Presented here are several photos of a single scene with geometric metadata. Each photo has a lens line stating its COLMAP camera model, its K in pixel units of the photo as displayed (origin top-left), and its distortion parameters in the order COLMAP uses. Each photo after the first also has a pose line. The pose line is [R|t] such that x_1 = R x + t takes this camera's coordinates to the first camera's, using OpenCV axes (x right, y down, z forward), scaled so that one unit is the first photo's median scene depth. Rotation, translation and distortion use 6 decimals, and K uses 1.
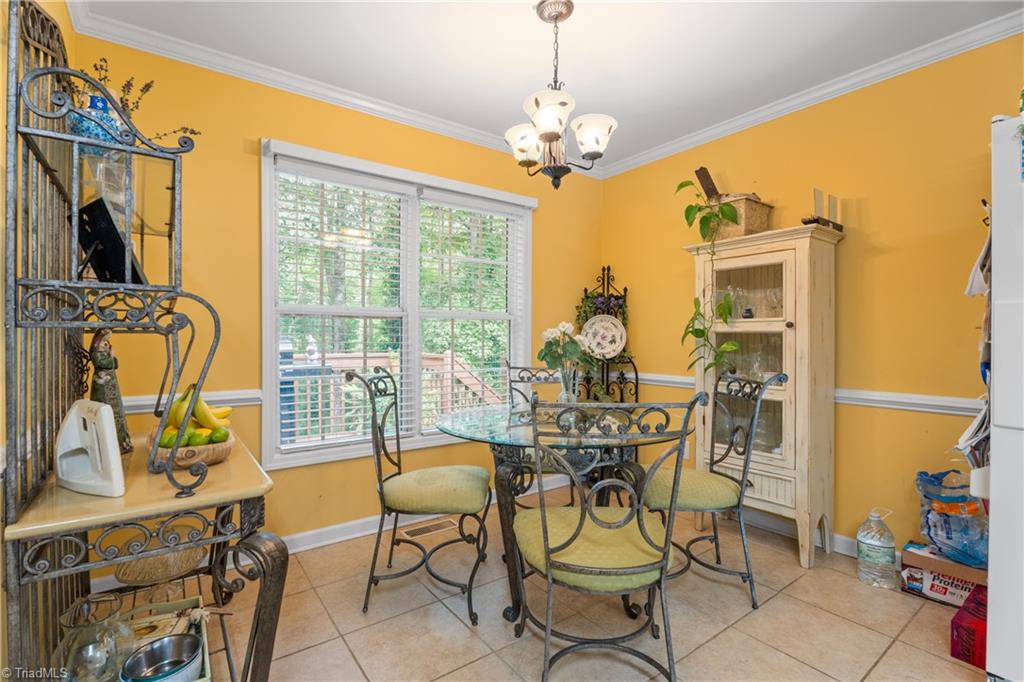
lens RADIAL K [[475.6, 0, 498.8], [0, 475.6, 341.0], [0, 0, 1]] dist [-0.003313, -0.000140]
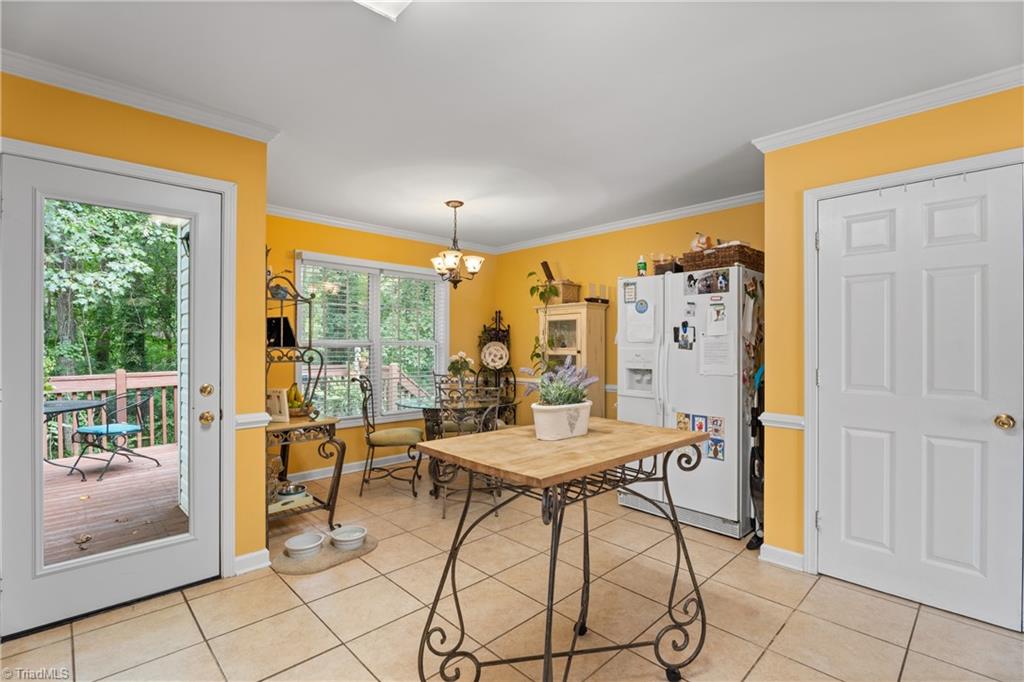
lens RADIAL K [[475.6, 0, 498.8], [0, 475.6, 341.0], [0, 0, 1]] dist [-0.003313, -0.000140]
pose [[0.990813, 0.001138, 0.135234, 0.020090], [0.001195, 0.999852, -0.017170, -0.040751], [-0.135234, 0.017174, 0.990665, -0.800205]]
